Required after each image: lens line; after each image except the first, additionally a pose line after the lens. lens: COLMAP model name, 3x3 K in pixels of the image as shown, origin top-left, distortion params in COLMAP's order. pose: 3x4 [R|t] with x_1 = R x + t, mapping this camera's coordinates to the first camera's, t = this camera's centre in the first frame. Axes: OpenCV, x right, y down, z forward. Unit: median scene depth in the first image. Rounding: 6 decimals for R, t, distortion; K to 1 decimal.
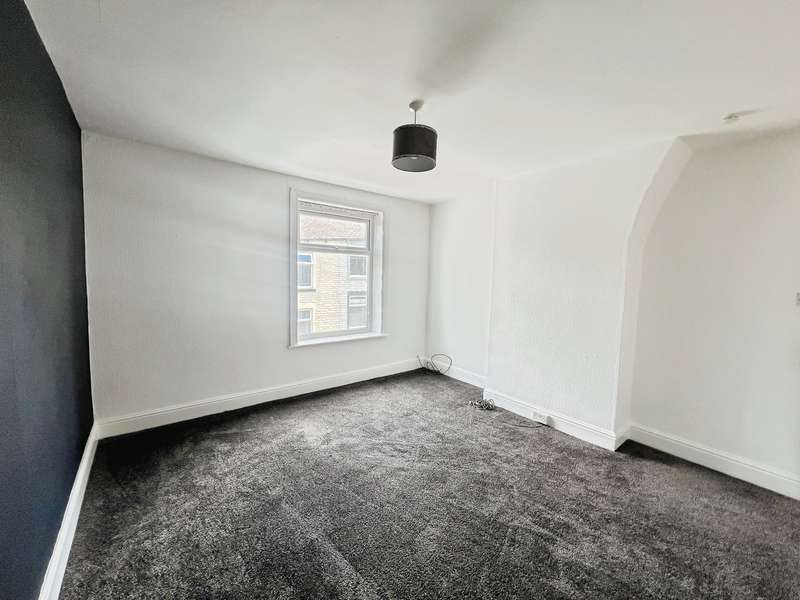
lens RADIAL K [[329.0, 0, 399.9], [0, 329.0, 295.3], [0, 0, 1]] dist [0.000788, 0.000015]
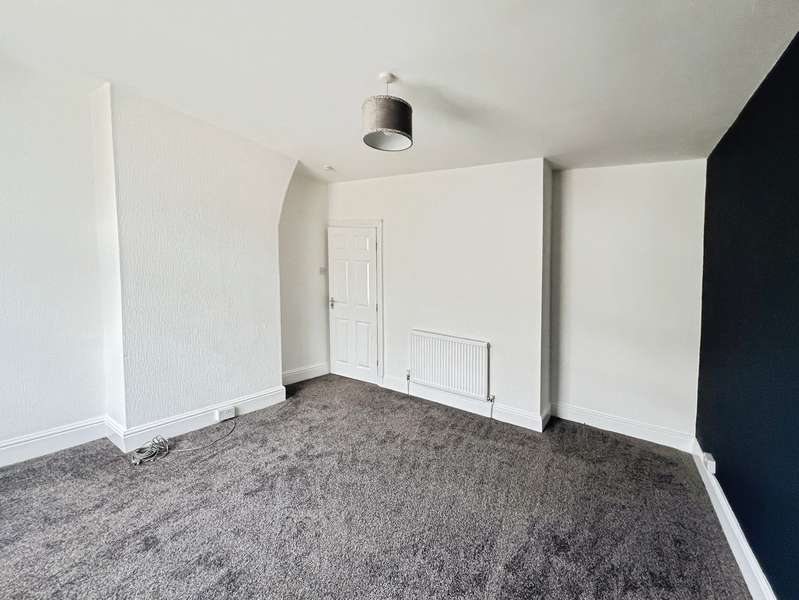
lens RADIAL K [[328.5, 0, 399.4], [0, 328.5, 295.3], [0, 0, 1]] dist [0.000788, 0.000015]
pose [[-0.290045, -0.117087, 0.949823, -0.550770], [-0.017137, 0.992964, 0.117172, -0.056358], [-0.956860, 0.017708, -0.290010, 0.896000]]
